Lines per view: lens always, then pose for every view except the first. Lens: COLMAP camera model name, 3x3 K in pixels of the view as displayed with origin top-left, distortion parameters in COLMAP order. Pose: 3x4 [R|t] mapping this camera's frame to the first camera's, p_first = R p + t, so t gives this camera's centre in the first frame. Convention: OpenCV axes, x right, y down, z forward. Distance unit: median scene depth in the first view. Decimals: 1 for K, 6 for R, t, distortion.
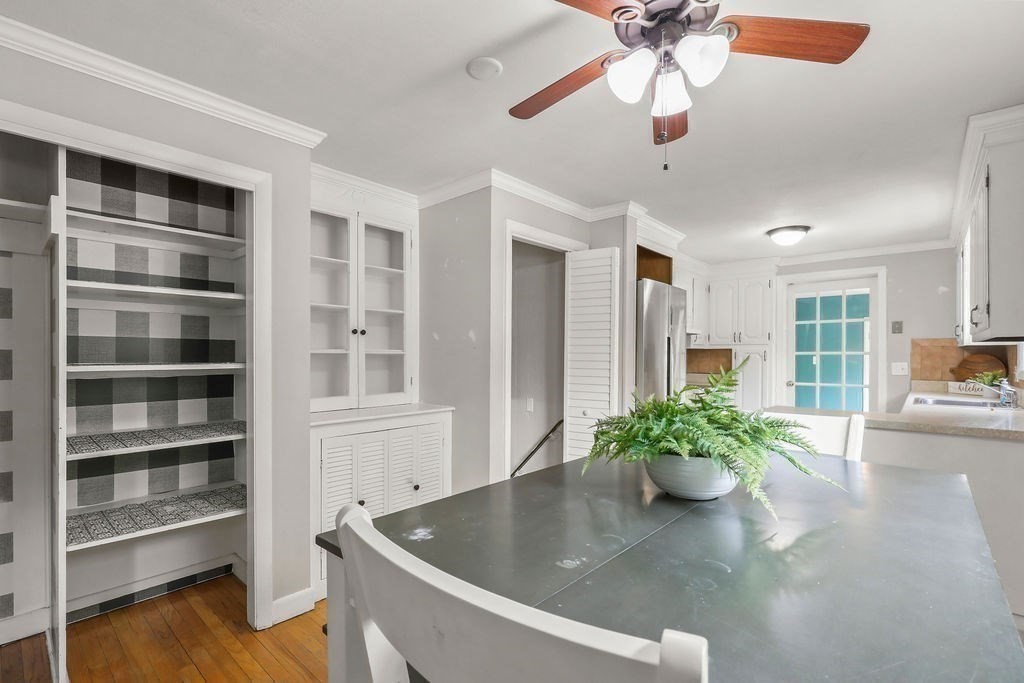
lens RADIAL K [[465.8, 0, 515.7], [0, 465.8, 355.6], [0, 0, 1]] dist [-0.003428, 0.001222]
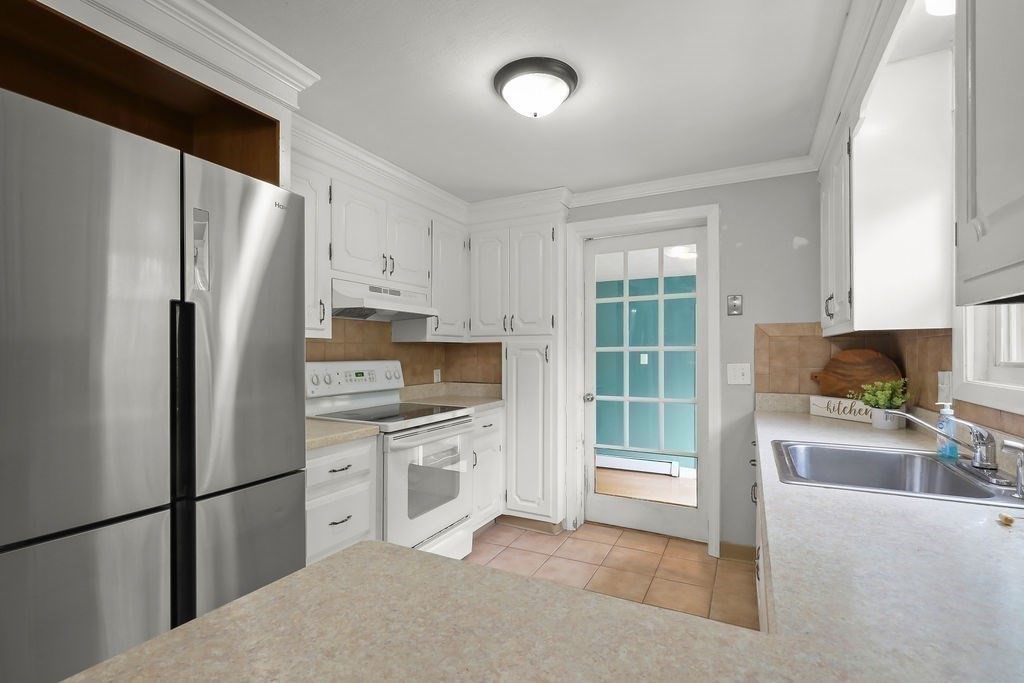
lens RADIAL K [[465.8, 0, 511.1], [0, 465.8, 352.6], [0, 0, 1]] dist [-0.003428, 0.001222]
pose [[0.968092, -0.006479, 0.250510, 0.430736], [0.006684, 0.999978, 0.000034, -0.001553], [-0.250504, 0.001642, 0.968114, 0.542504]]
